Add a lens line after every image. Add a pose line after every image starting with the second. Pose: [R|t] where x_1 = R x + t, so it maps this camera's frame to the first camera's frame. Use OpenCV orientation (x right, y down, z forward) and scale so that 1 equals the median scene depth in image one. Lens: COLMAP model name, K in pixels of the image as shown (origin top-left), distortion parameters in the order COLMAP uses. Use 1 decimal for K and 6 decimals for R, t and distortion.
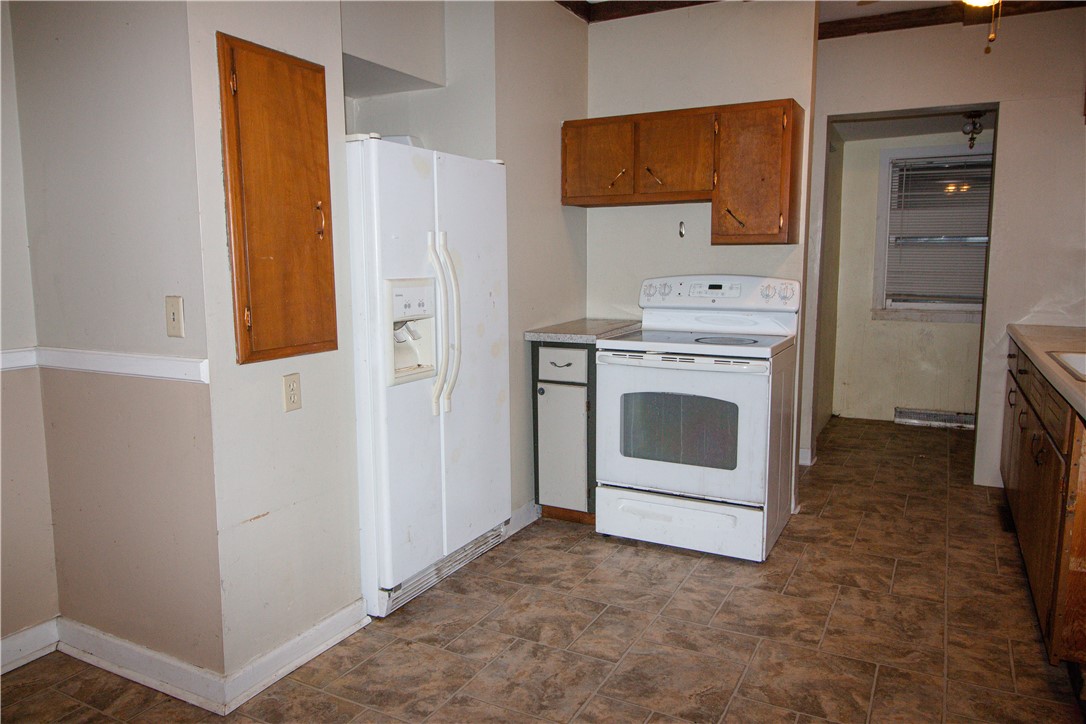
lens RADIAL K [[754.6, 0, 544.5], [0, 754.6, 350.2], [0, 0, 1]] dist [0.003089, -0.003336]
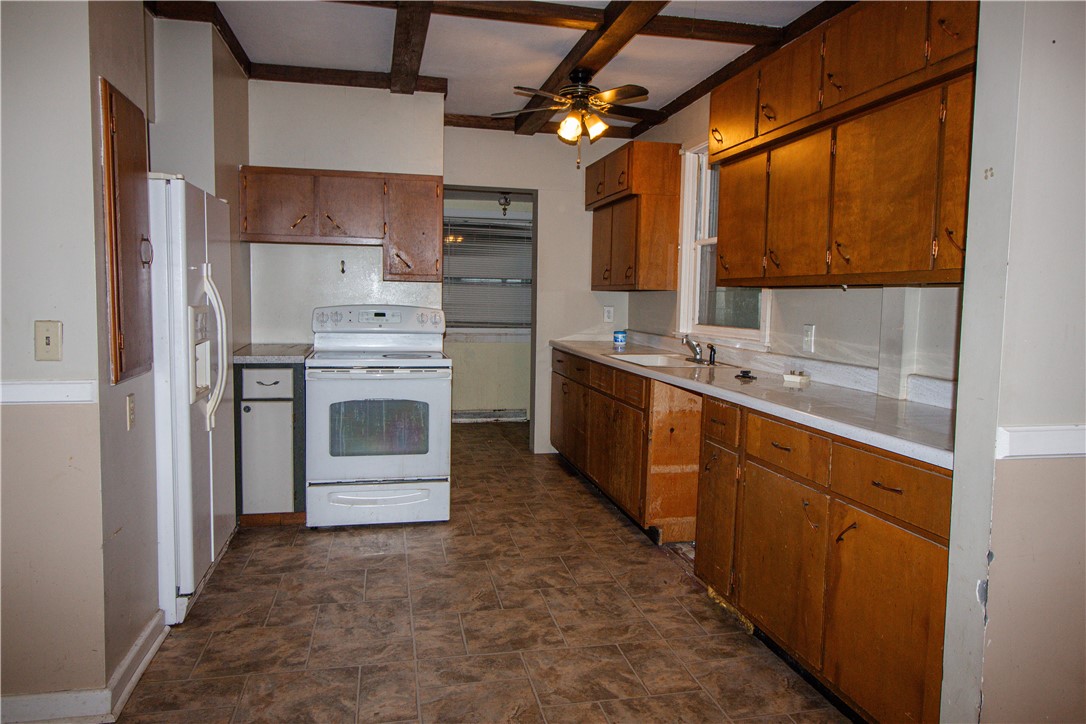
lens RADIAL K [[754.6, 0, 539.6], [0, 754.6, 367.1], [0, 0, 1]] dist [0.003089, -0.003336]
pose [[0.764034, -0.043486, 0.643709, -0.392383], [0.057136, 0.998366, -0.000372, 0.018307], [-0.642641, 0.037063, 0.765271, -0.119551]]
